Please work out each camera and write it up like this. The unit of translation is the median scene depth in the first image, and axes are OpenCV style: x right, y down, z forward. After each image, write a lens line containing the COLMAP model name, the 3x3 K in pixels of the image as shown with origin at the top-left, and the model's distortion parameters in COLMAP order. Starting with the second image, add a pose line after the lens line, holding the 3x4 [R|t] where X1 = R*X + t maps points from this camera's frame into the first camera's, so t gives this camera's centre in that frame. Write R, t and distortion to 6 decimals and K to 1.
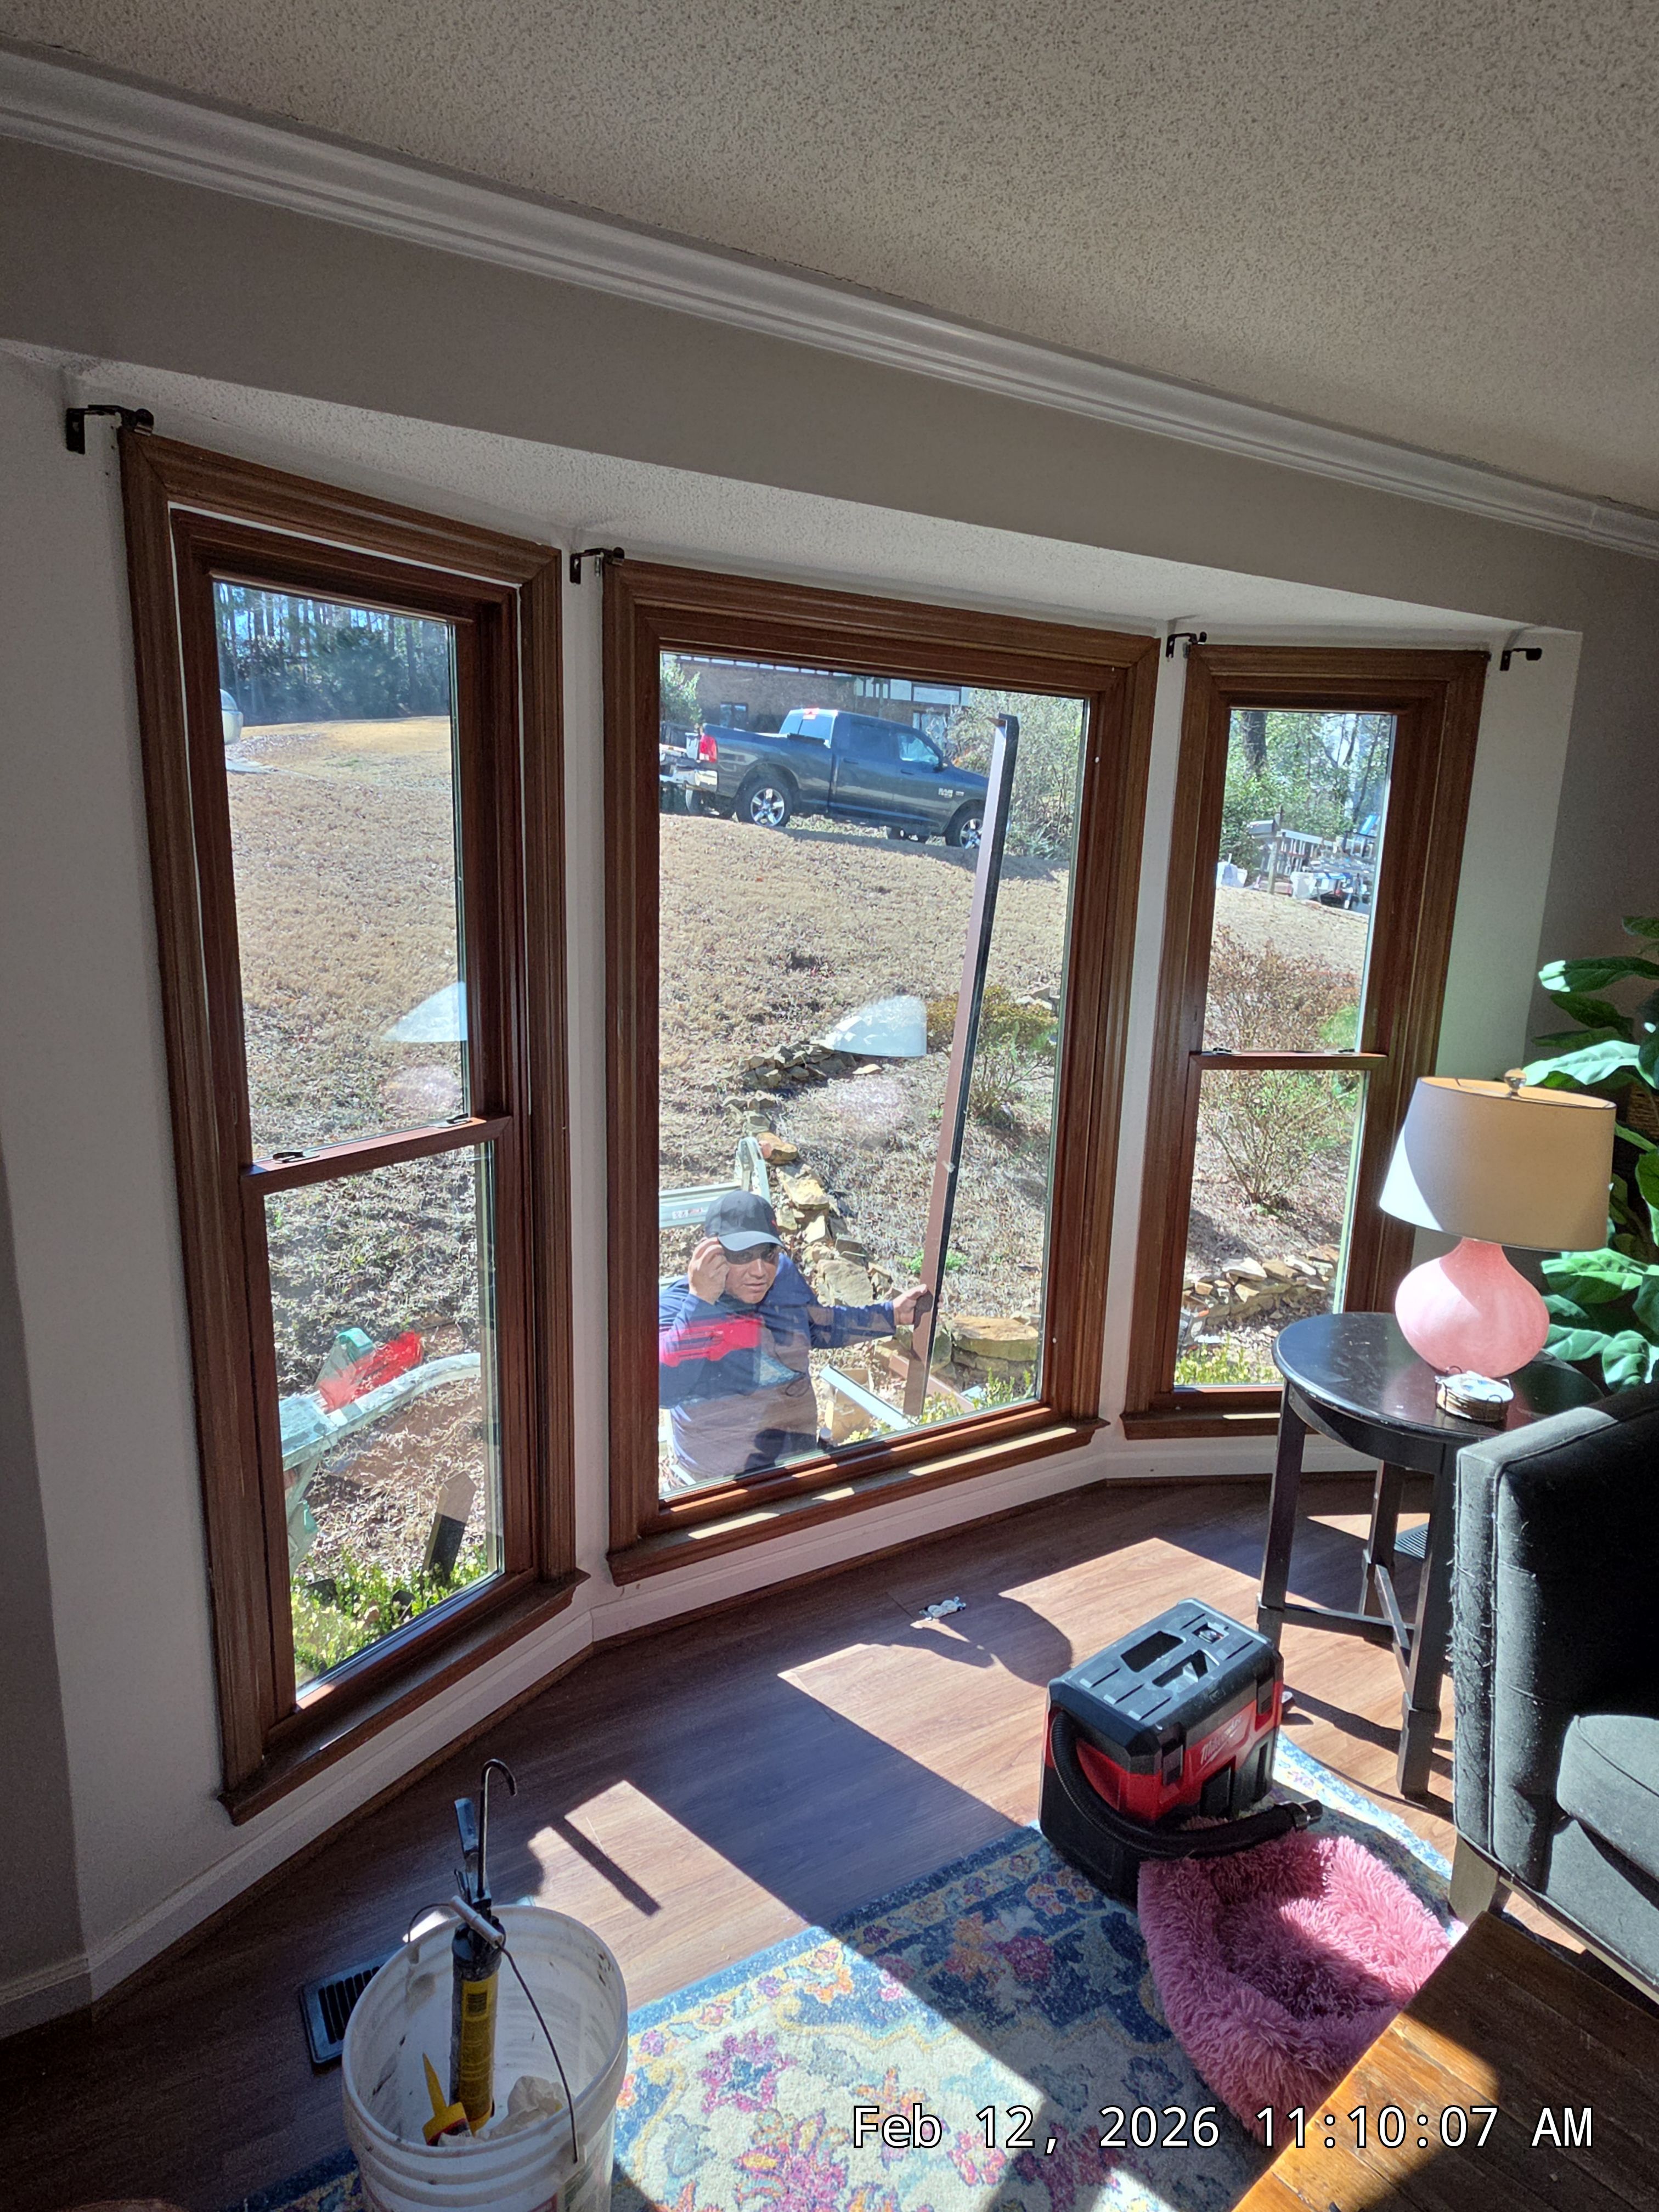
lens RADIAL K [[1230.7, 0, 802.4], [0, 1230.7, 1108.9], [0, 0, 1]] dist [0.003186, 0.000407]
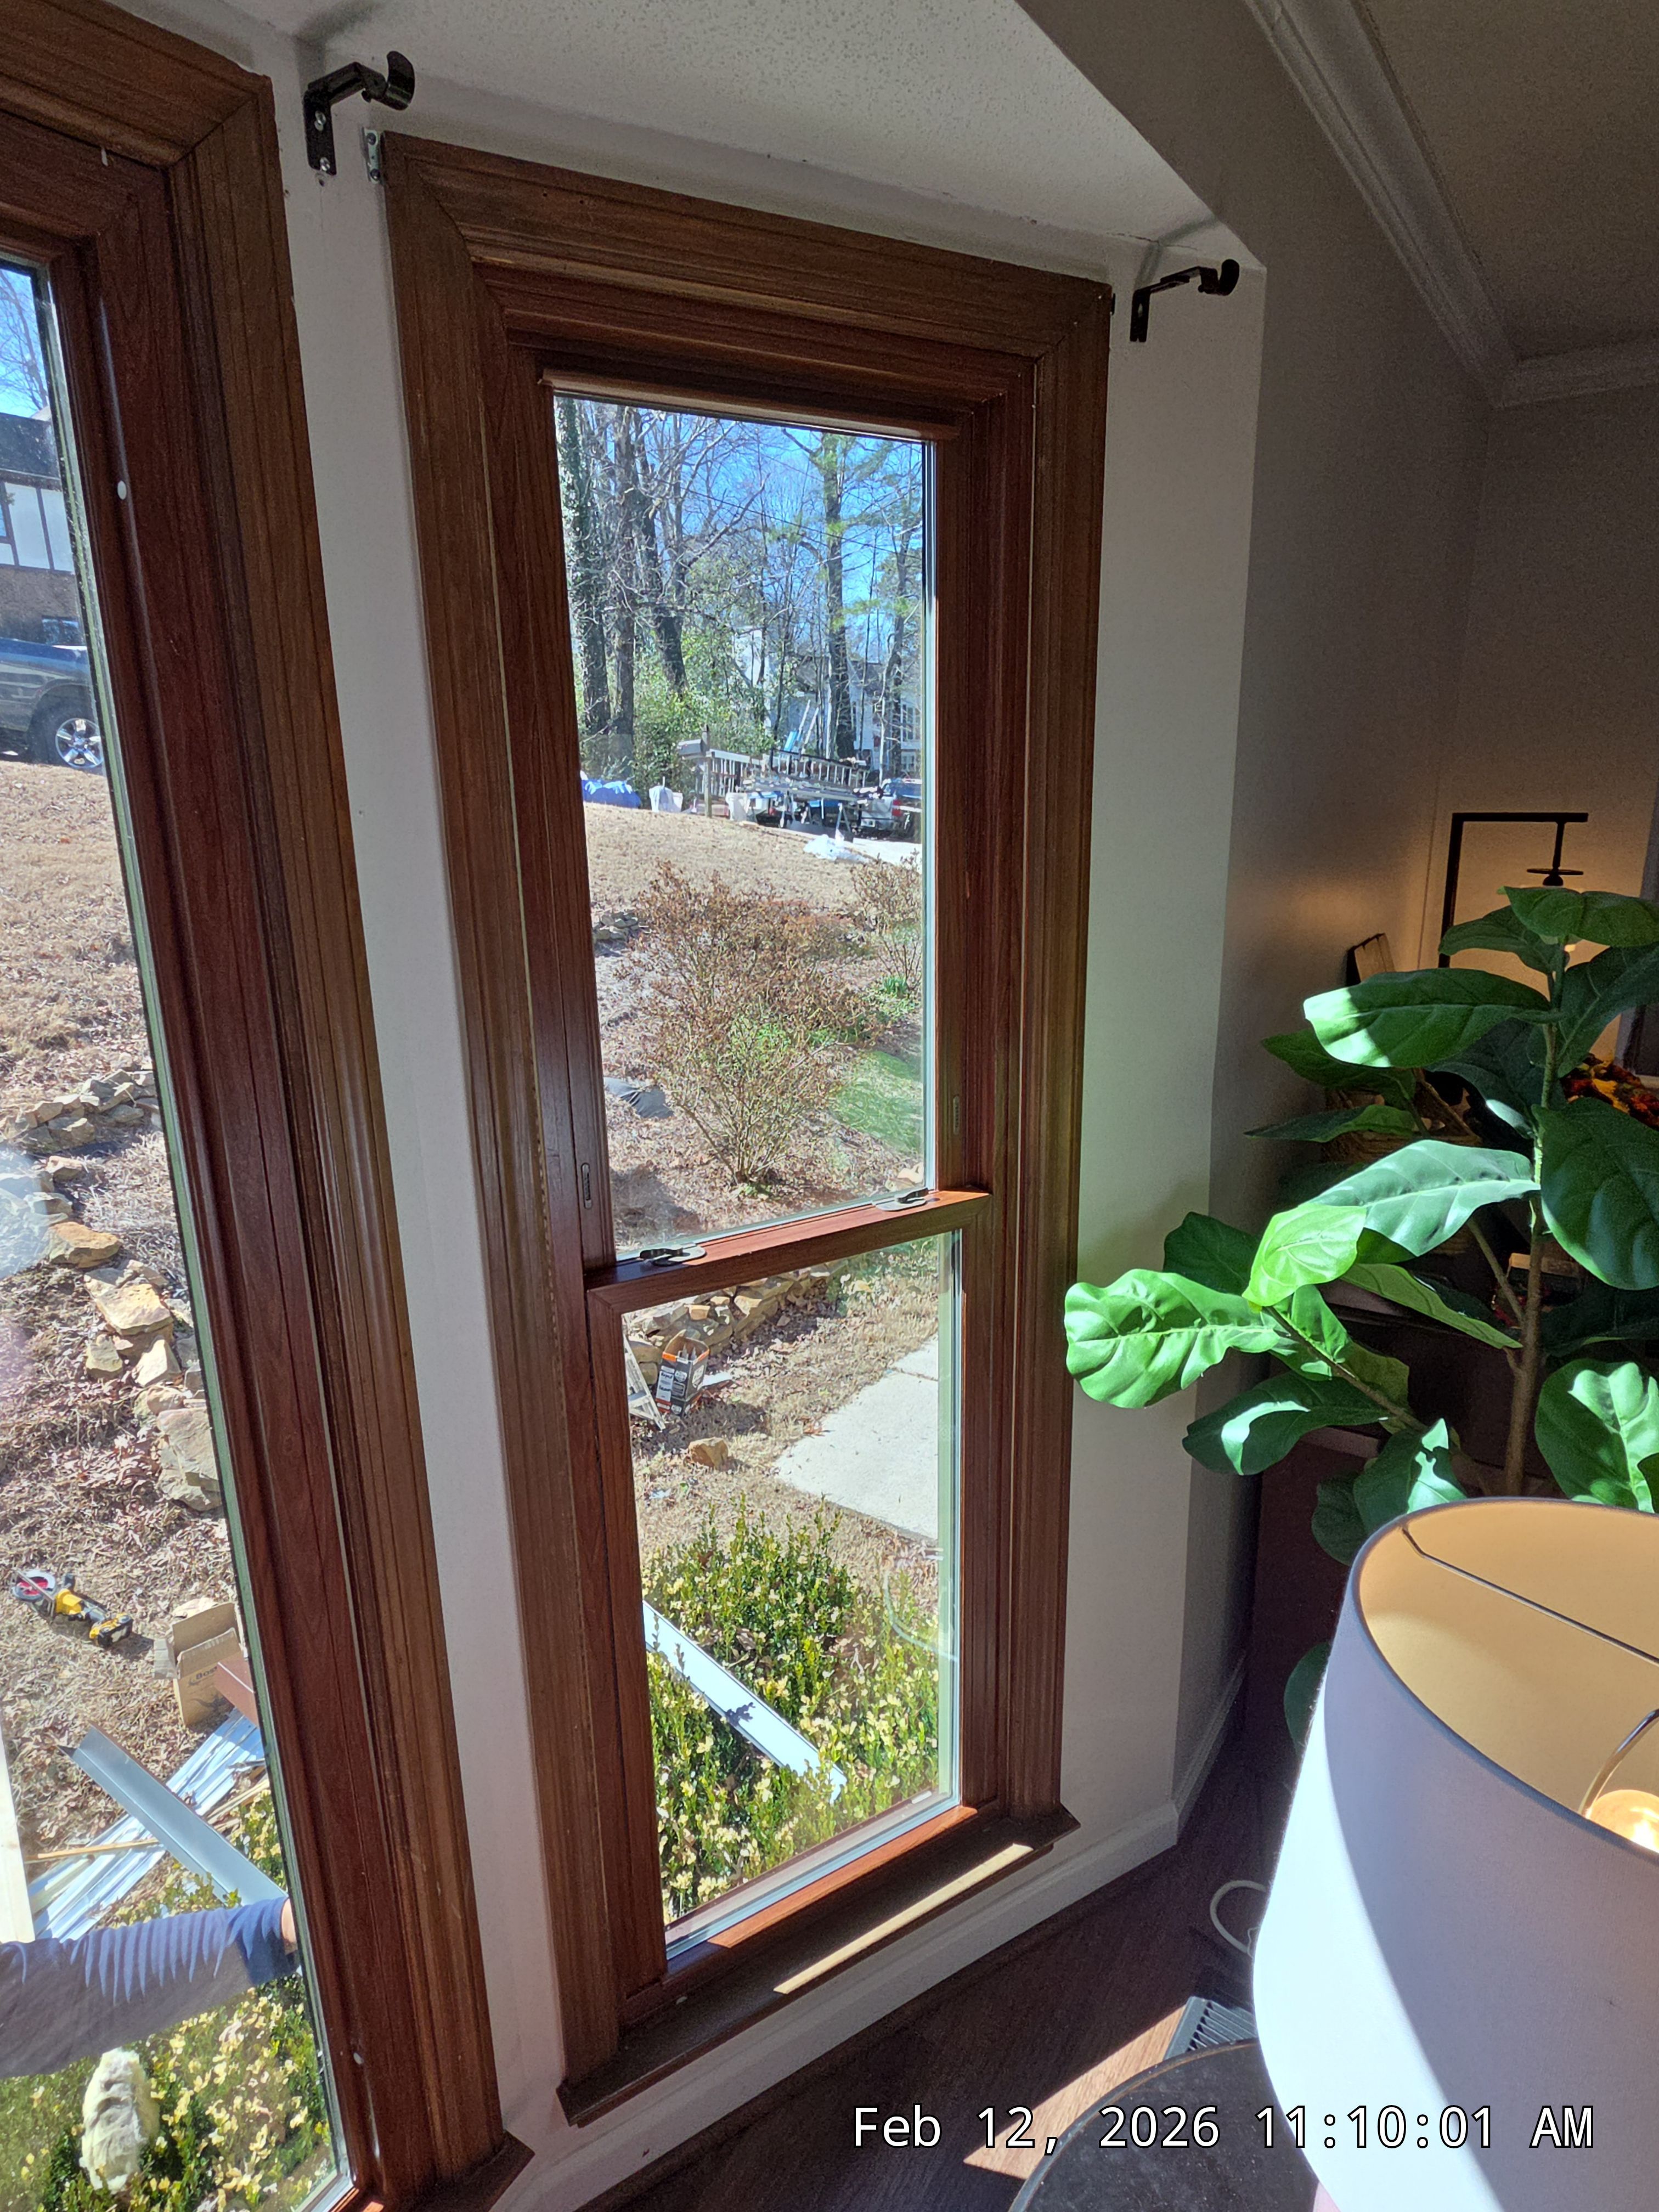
lens RADIAL K [[1230.7, 0, 802.4], [0, 1230.7, 1108.9], [0, 0, 1]] dist [0.003186, 0.000407]
pose [[0.906178, -0.152119, 0.394589, 0.071626], [0.130546, 0.988117, 0.081131, -0.039542], [-0.402242, -0.022007, 0.915269, 0.188814]]
